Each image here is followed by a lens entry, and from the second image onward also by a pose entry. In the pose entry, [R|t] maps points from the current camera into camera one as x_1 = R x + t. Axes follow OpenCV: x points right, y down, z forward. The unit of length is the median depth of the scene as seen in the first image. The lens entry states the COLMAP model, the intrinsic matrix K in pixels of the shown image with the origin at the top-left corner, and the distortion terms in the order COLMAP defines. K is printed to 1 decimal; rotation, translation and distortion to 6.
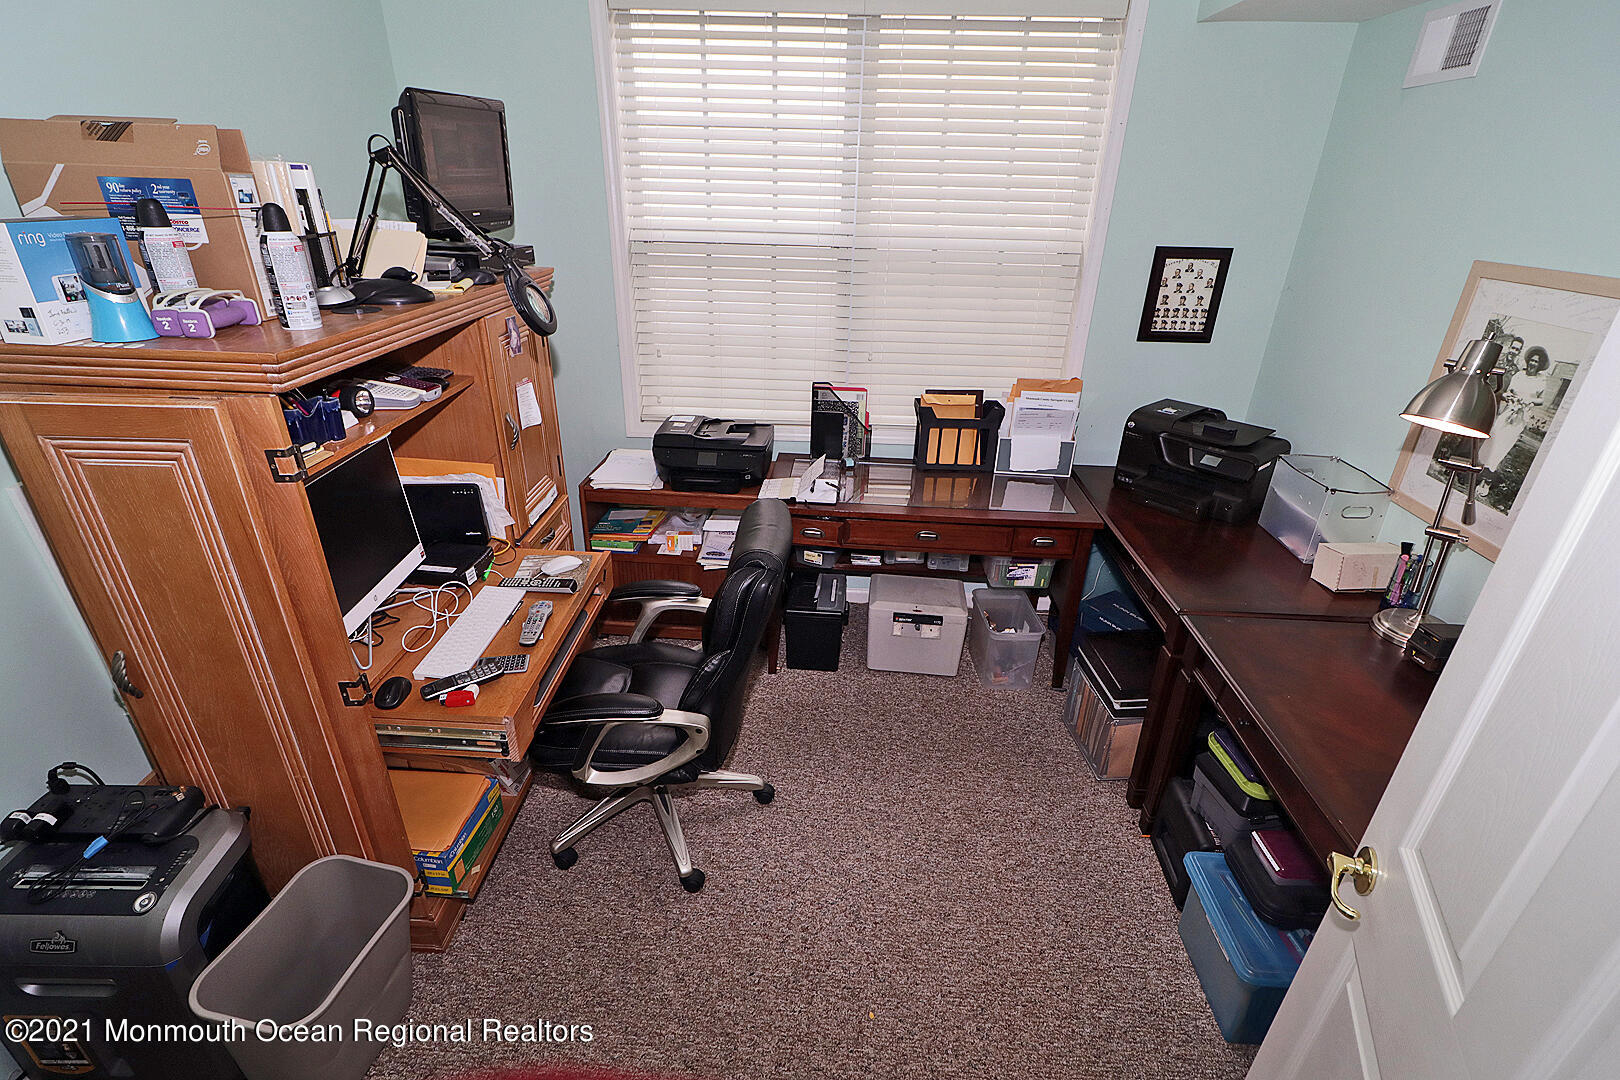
lens RADIAL K [[764.7, 0, 800.7], [0, 764.7, 478.0], [0, 0, 1]] dist [-0.001740, 0.000172]
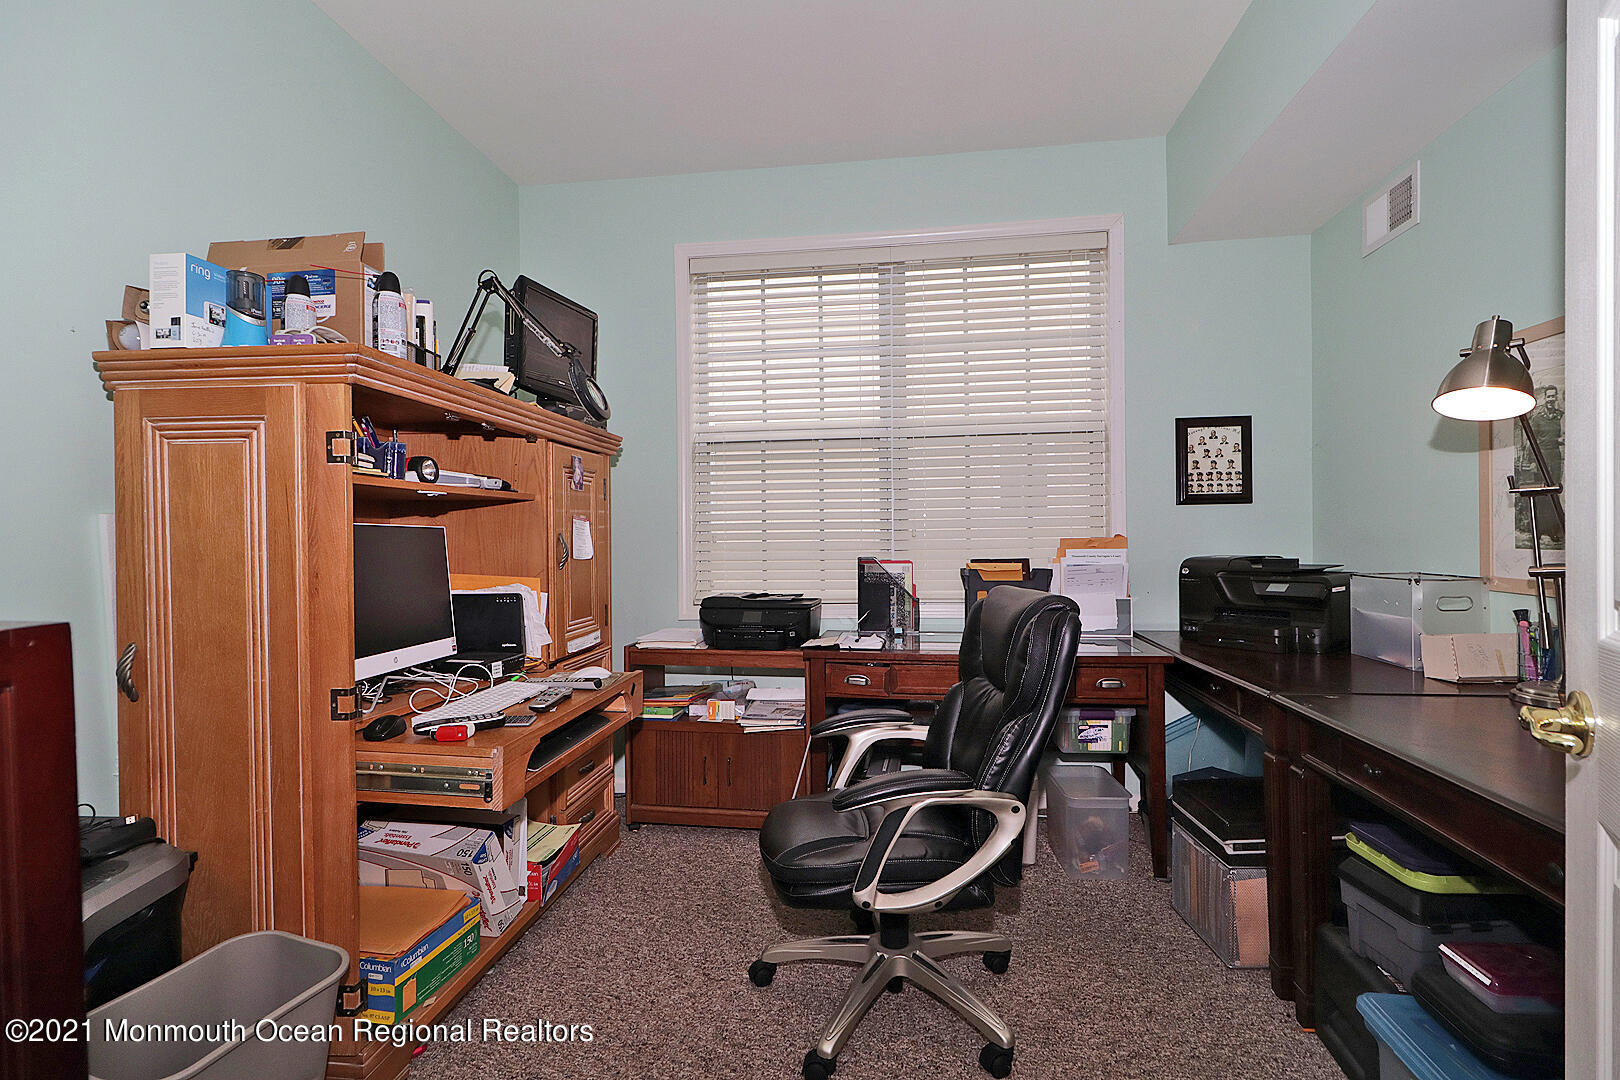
lens RADIAL K [[740.1, 0, 814.2], [0, 740.1, 545.5], [0, 0, 1]] dist [-0.002106, -0.000769]
pose [[0.995398, -0.033059, -0.089946, 0.055235], [-0.009037, 0.902042, -0.431553, 0.349715], [0.095402, 0.430380, 0.897592, 0.111667]]
